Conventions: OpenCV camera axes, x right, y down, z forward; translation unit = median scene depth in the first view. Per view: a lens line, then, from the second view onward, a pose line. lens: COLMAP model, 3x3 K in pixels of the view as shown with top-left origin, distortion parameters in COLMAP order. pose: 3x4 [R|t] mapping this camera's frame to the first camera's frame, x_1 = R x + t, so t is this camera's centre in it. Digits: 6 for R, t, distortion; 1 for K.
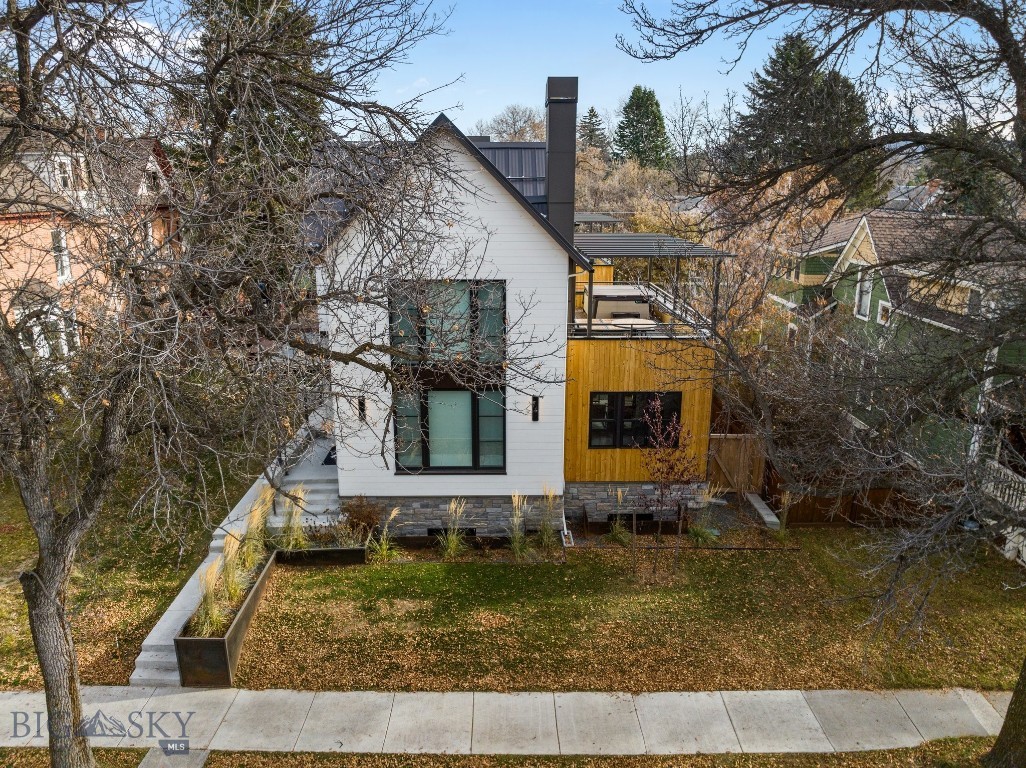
lens RADIAL K [[720.0, 0, 513.0], [0, 720.0, 384.0], [0, 0, 1]] dist [-0.034636, 0.000328]
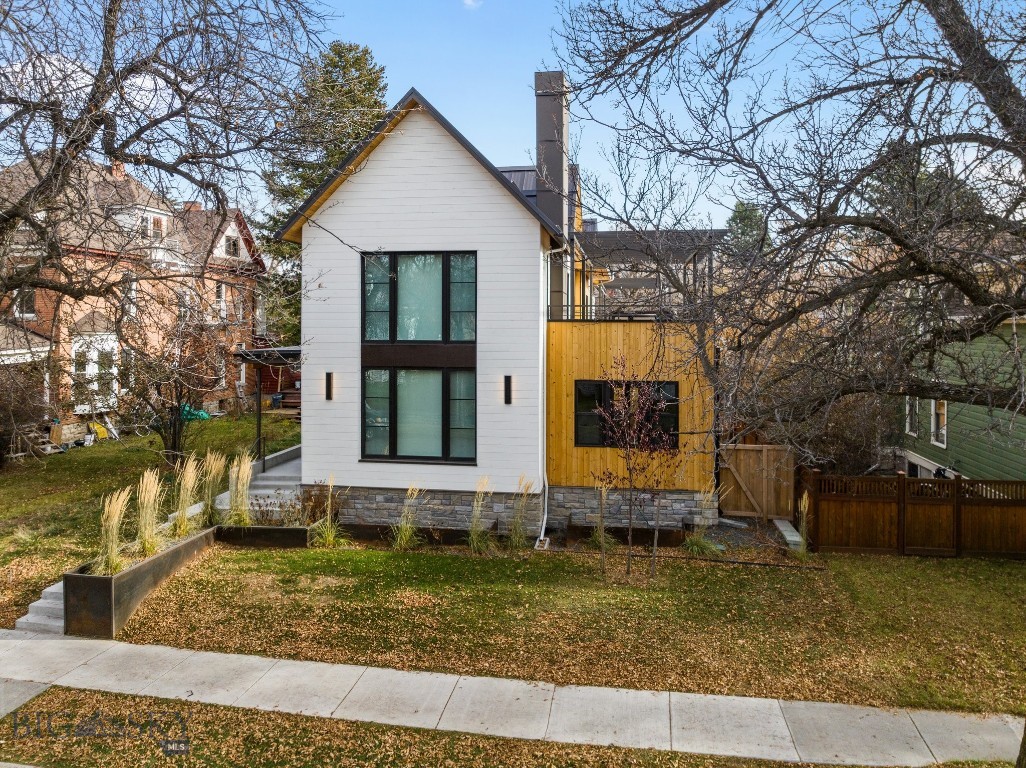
lens RADIAL K [[744.0, 0, 511.2], [0, 744.0, 318.5], [0, 0, 1]] dist [-0.035260, 0.005375]
pose [[0.985084, 0.001043, -0.172070, 0.234581], [-0.048550, 0.961038, -0.272119, 0.242576], [0.165082, 0.276414, 0.946754, 0.091487]]
